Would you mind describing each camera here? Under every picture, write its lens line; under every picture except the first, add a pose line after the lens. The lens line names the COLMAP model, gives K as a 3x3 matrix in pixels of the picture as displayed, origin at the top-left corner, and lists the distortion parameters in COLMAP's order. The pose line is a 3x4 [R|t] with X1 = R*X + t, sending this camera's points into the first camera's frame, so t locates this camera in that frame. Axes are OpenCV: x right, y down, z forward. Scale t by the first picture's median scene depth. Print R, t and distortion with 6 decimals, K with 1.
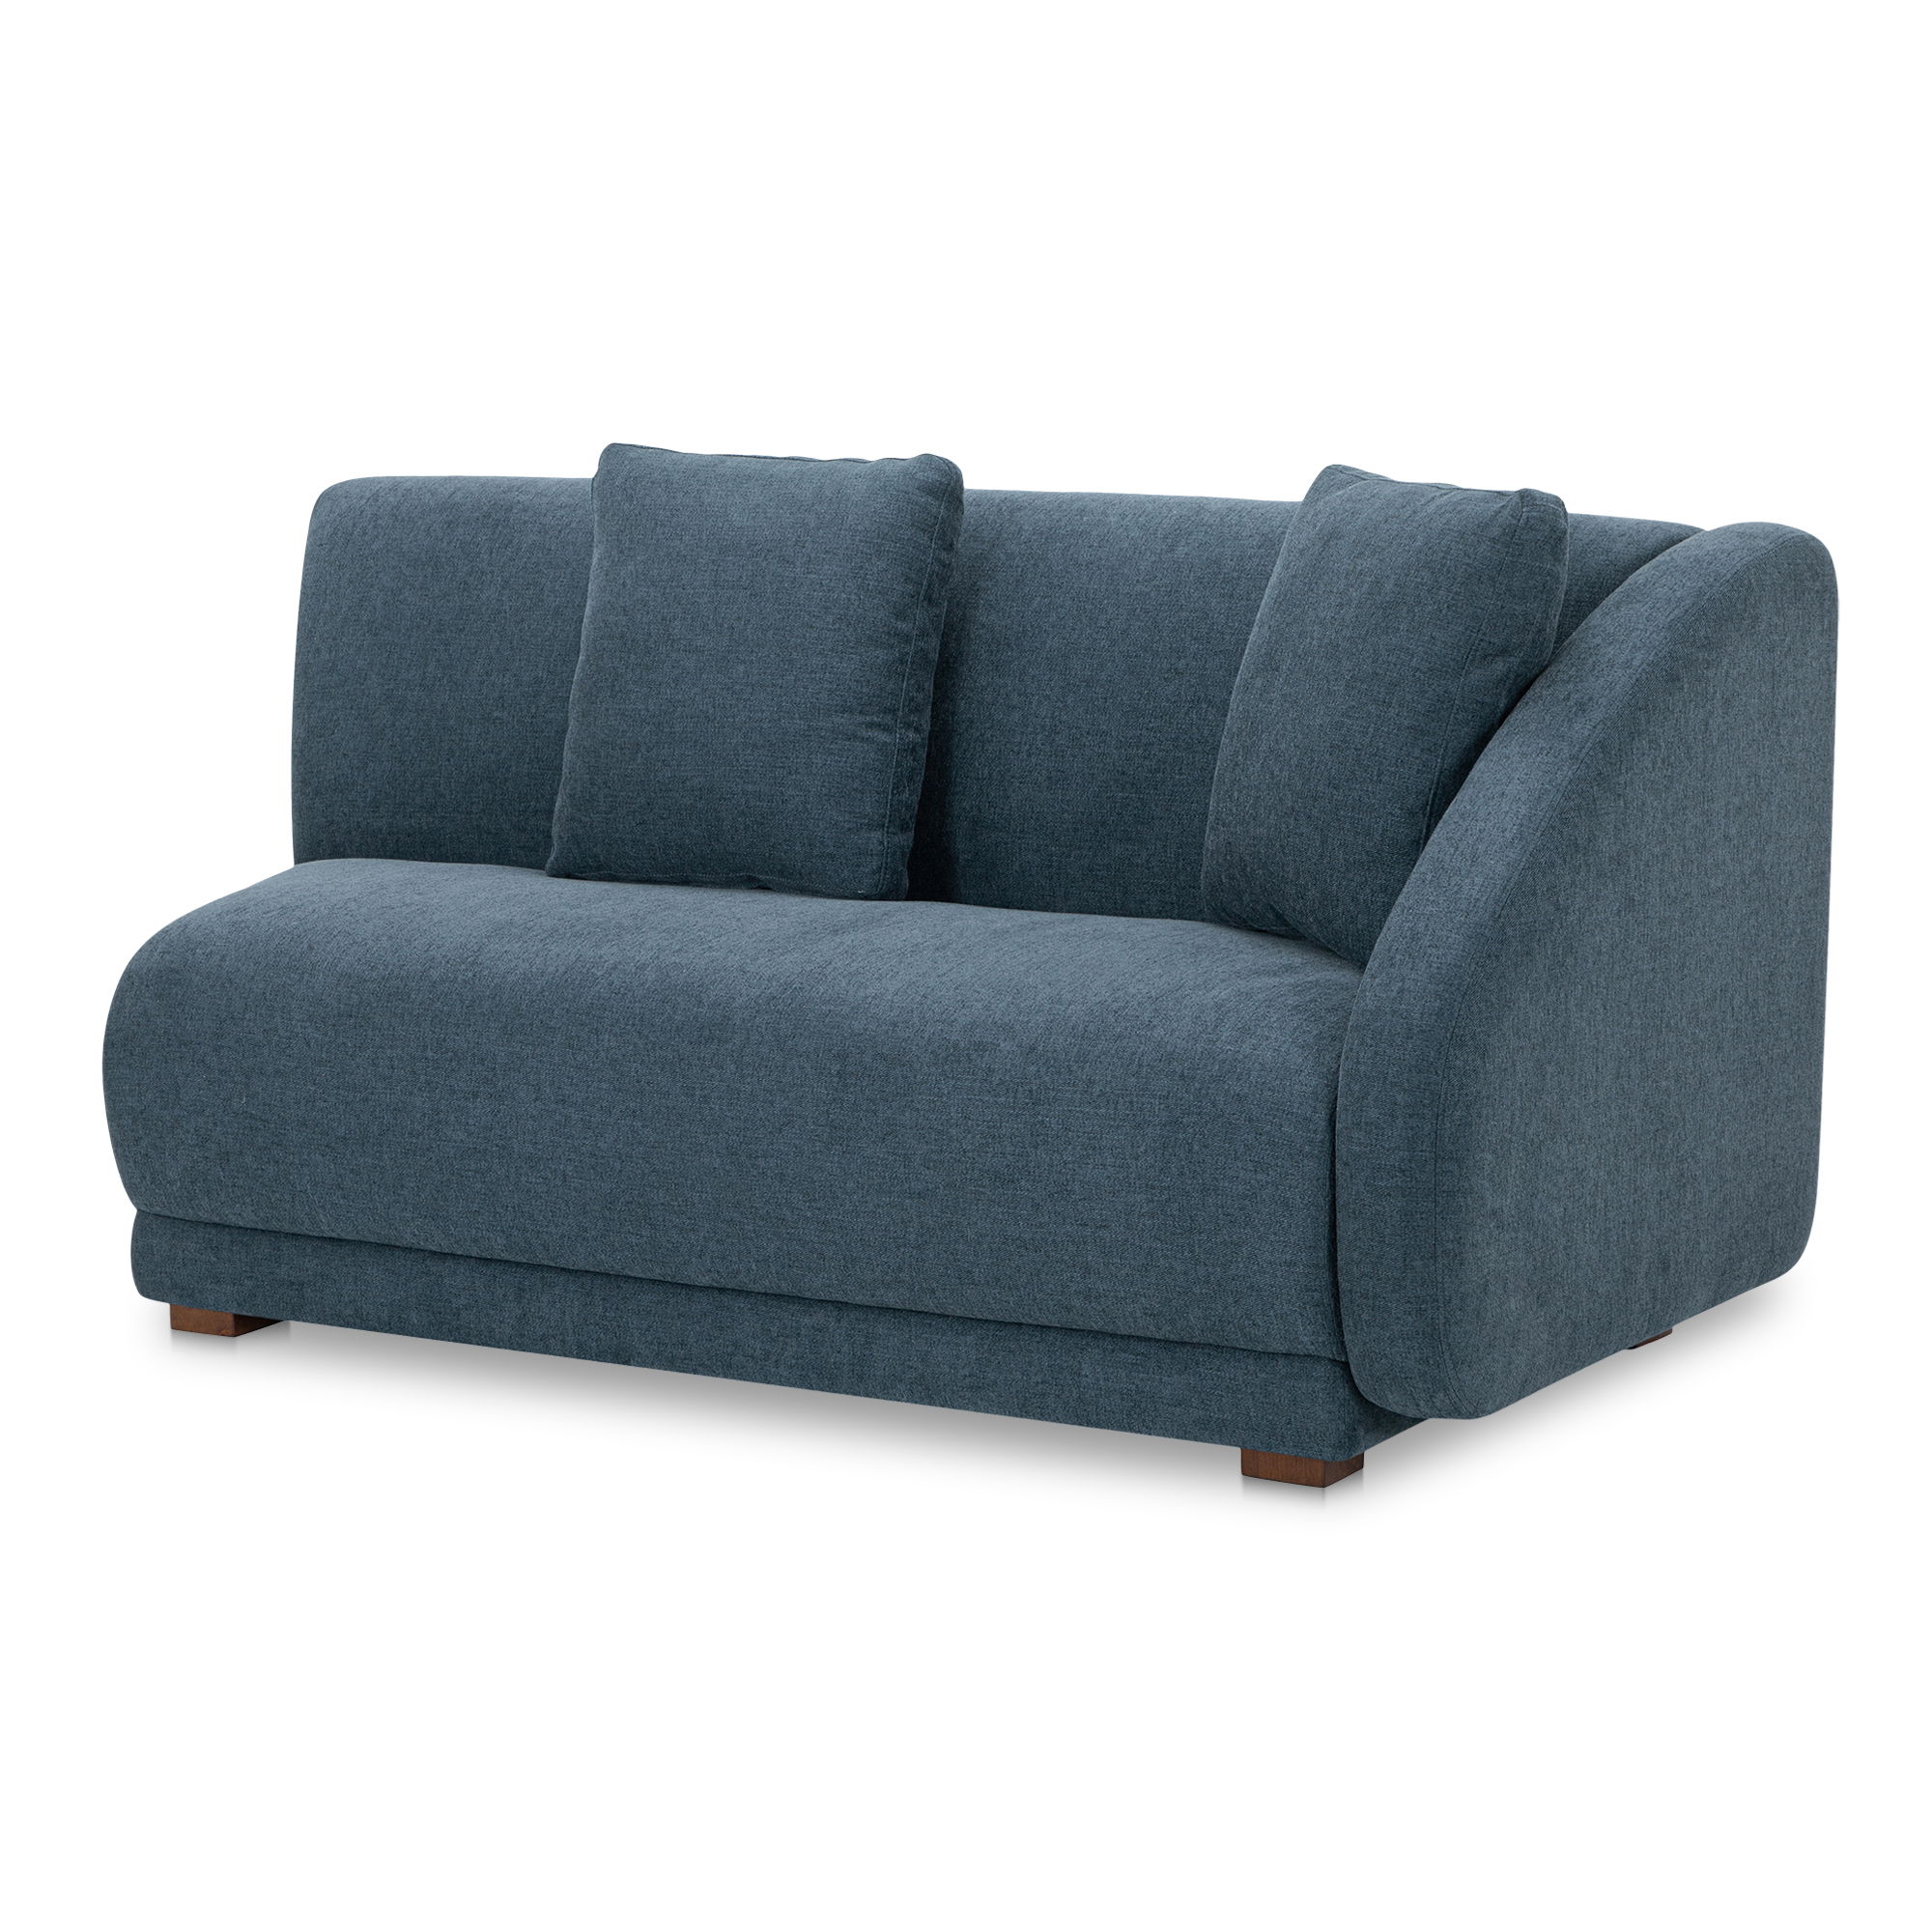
lens RADIAL K [[5494.7, 0, 969.7], [0, 5494.7, 959.8], [0, 0, 1]] dist [0.135912, 0.000000]
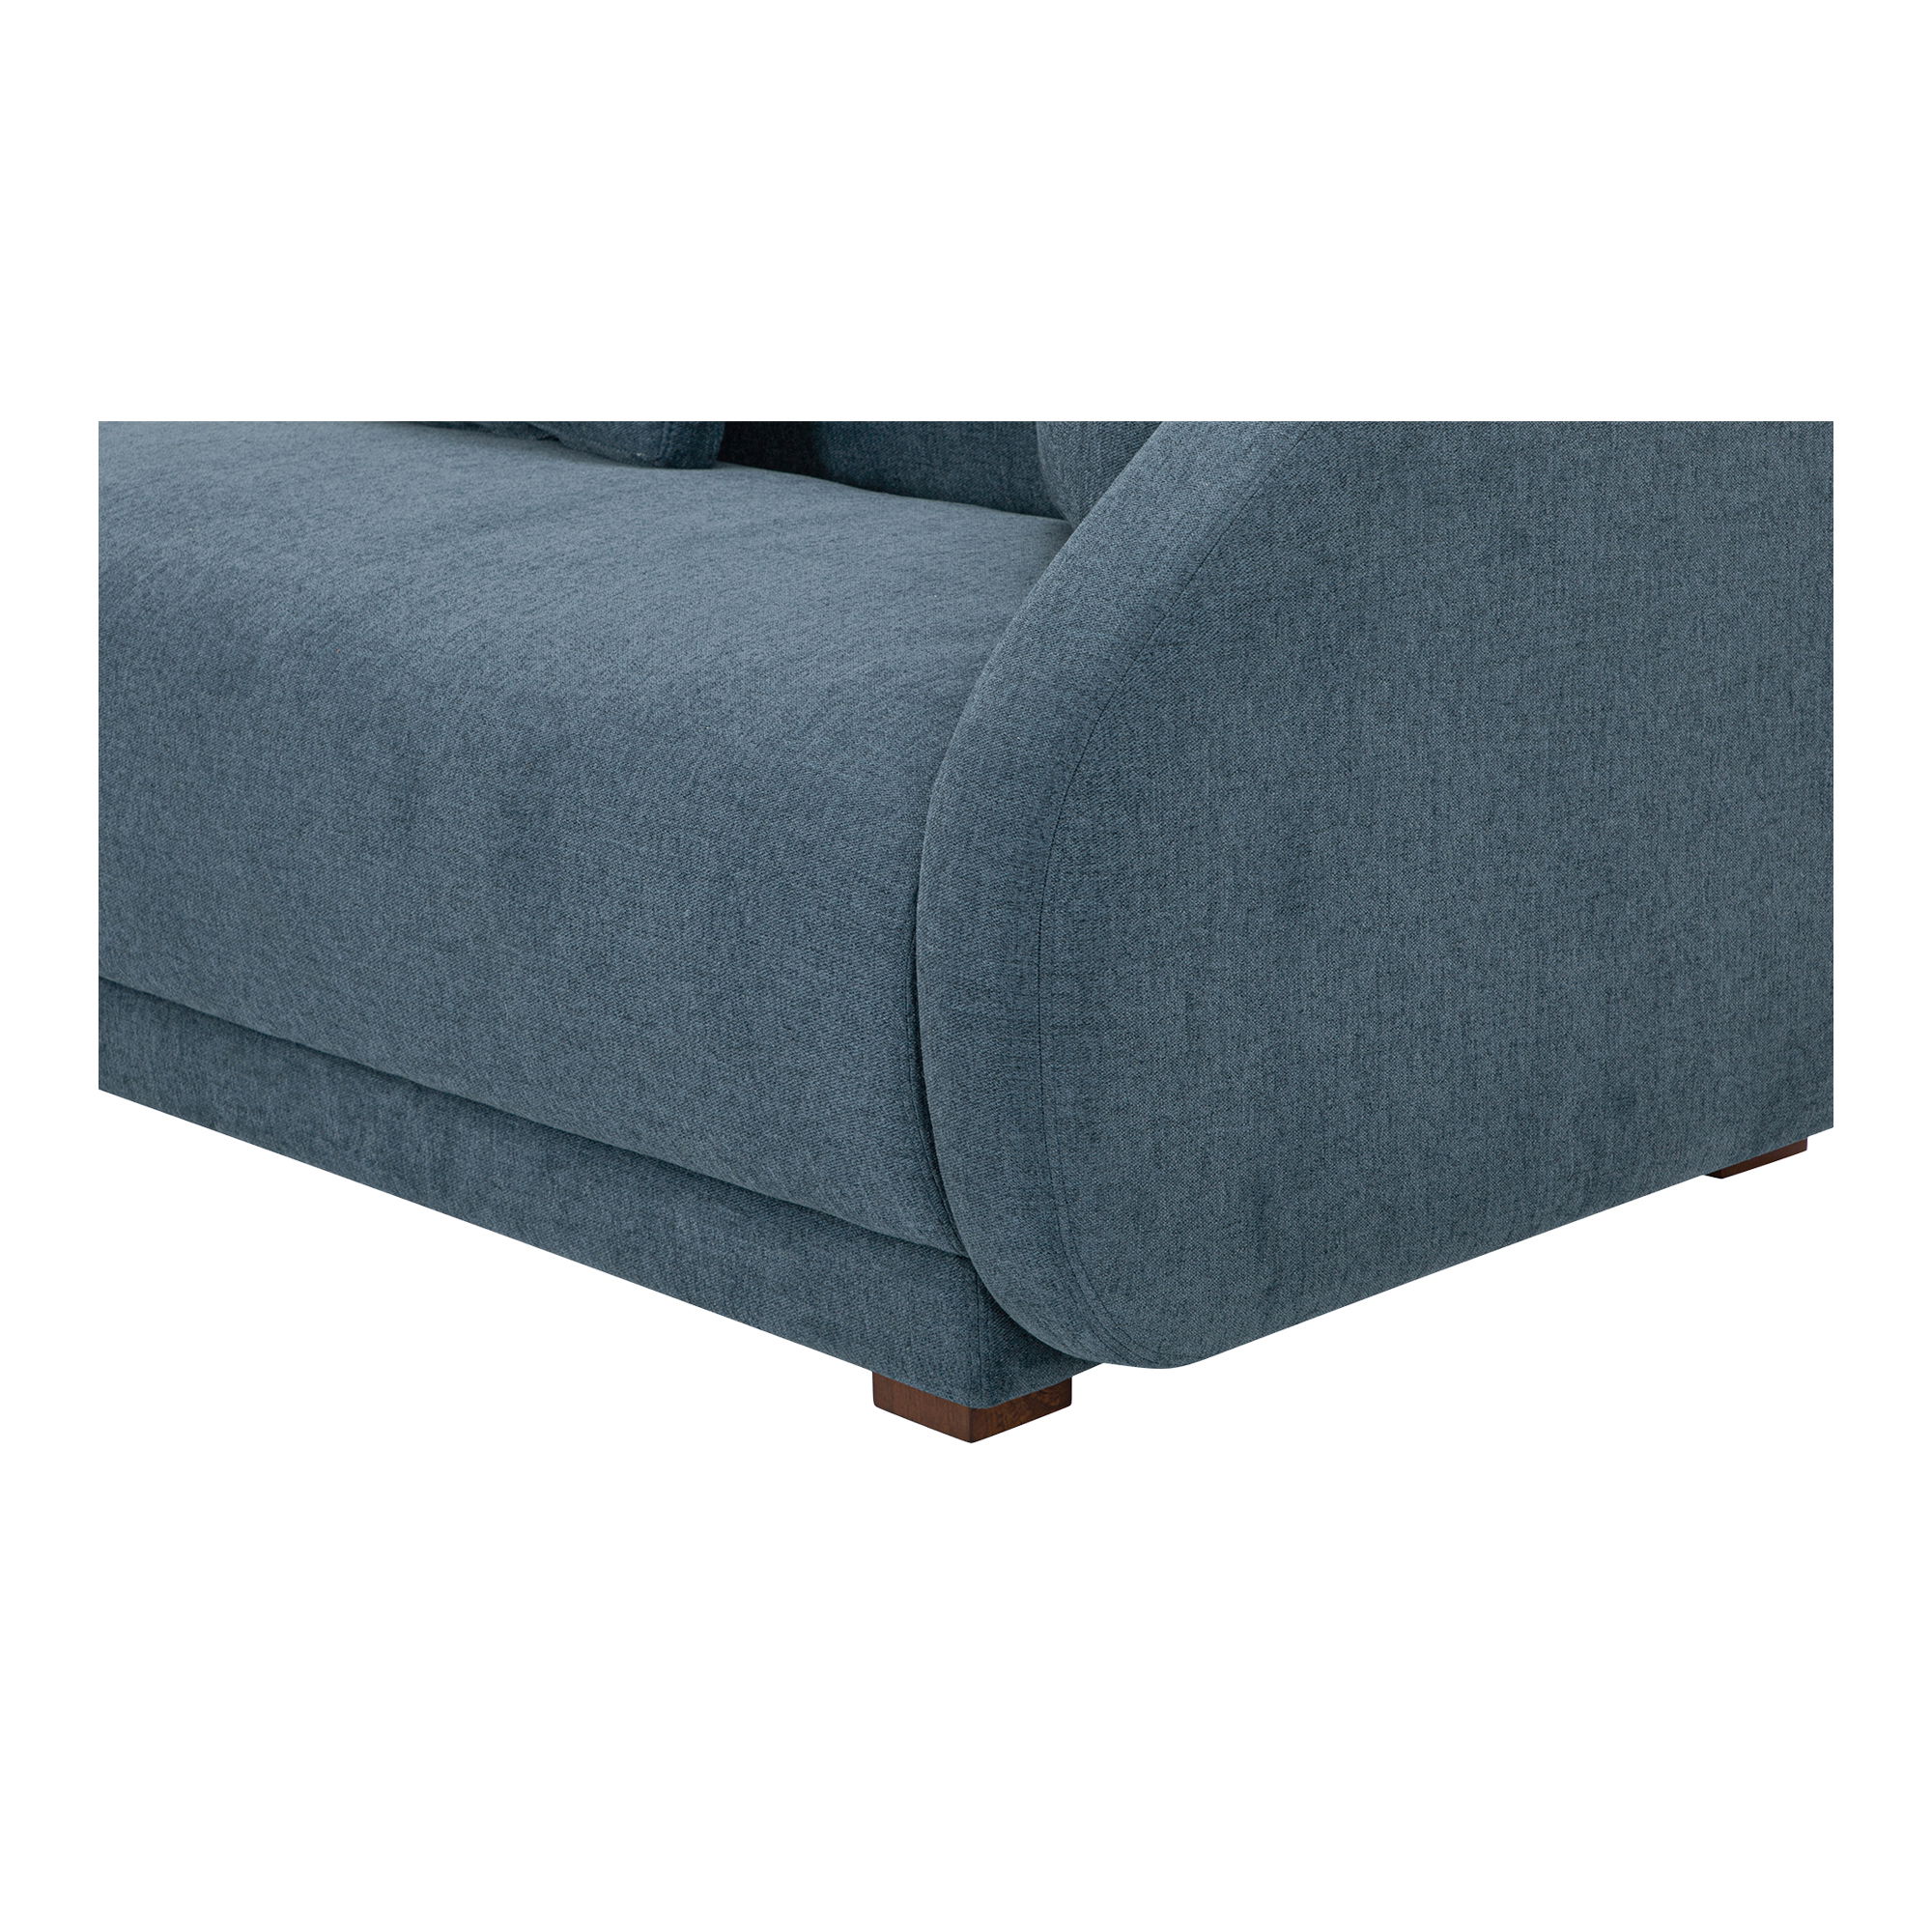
lens RADIAL K [[4969.7, 0, 955.8], [0, 4969.7, 950.3], [0, 0, 1]] dist [0.342807, 0.000000]
pose [[0.955907, 0.055504, -0.288378, 0.221050], [-0.017044, 0.990807, 0.134202, -0.038598], [0.293176, -0.123370, 0.948065, 0.437082]]
